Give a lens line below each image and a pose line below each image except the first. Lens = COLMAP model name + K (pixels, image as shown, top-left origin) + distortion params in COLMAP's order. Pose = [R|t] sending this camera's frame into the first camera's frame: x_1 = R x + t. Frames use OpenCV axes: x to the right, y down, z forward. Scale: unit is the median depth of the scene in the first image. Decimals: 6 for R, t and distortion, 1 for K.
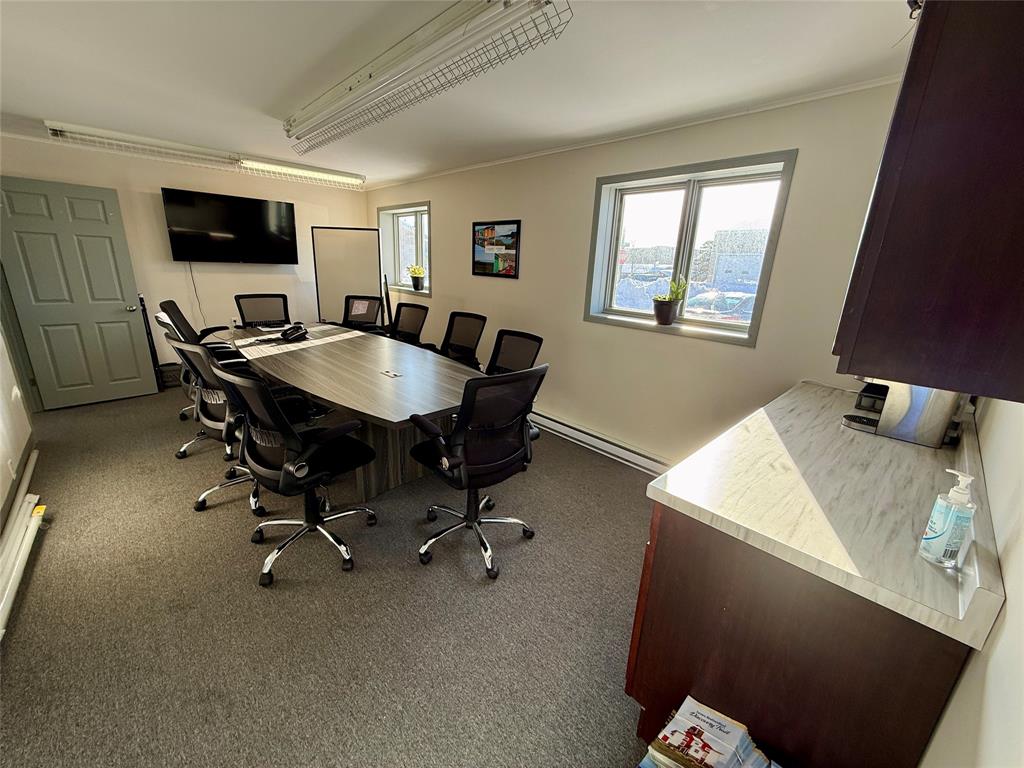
lens RADIAL K [[411.1, 0, 481.9], [0, 411.1, 382.7], [0, 0, 1]] dist [0.021893, 0.000030]
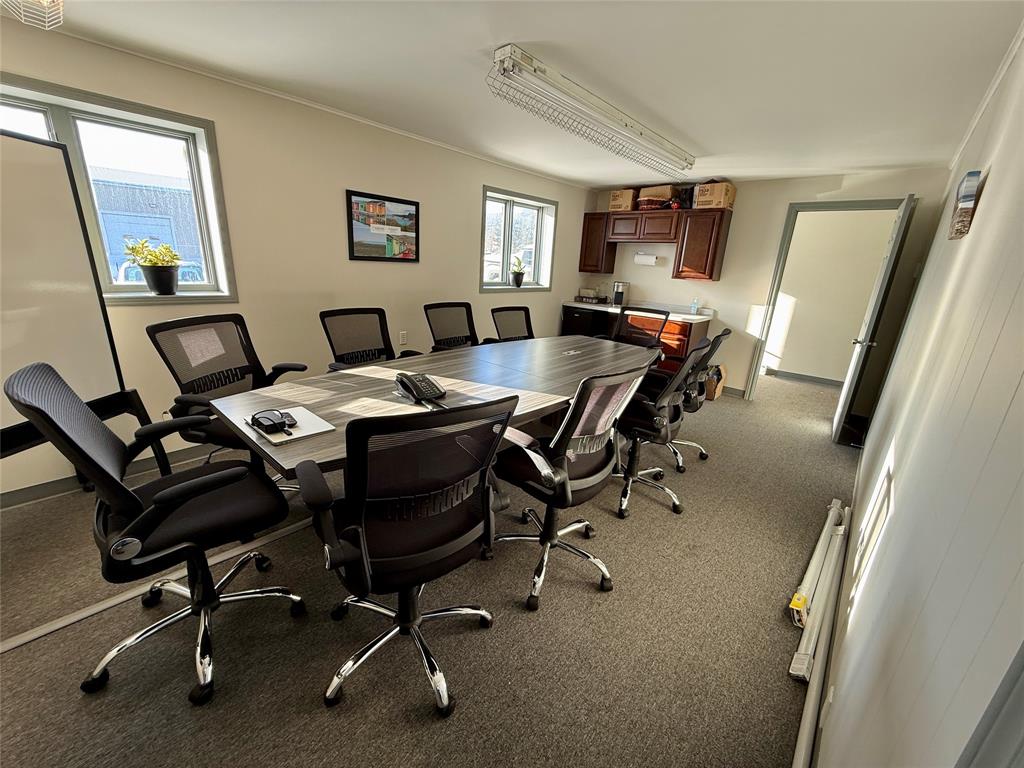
lens RADIAL K [[412.9, 0, 512.0], [0, 412.9, 384.0], [0, 0, 1]] dist [-0.000153, 0.000067]
pose [[-0.110700, -0.329177, 0.937757, -0.918273], [0.227375, 0.910143, 0.346324, -0.270664], [-0.967495, 0.251560, -0.025906, 0.855053]]
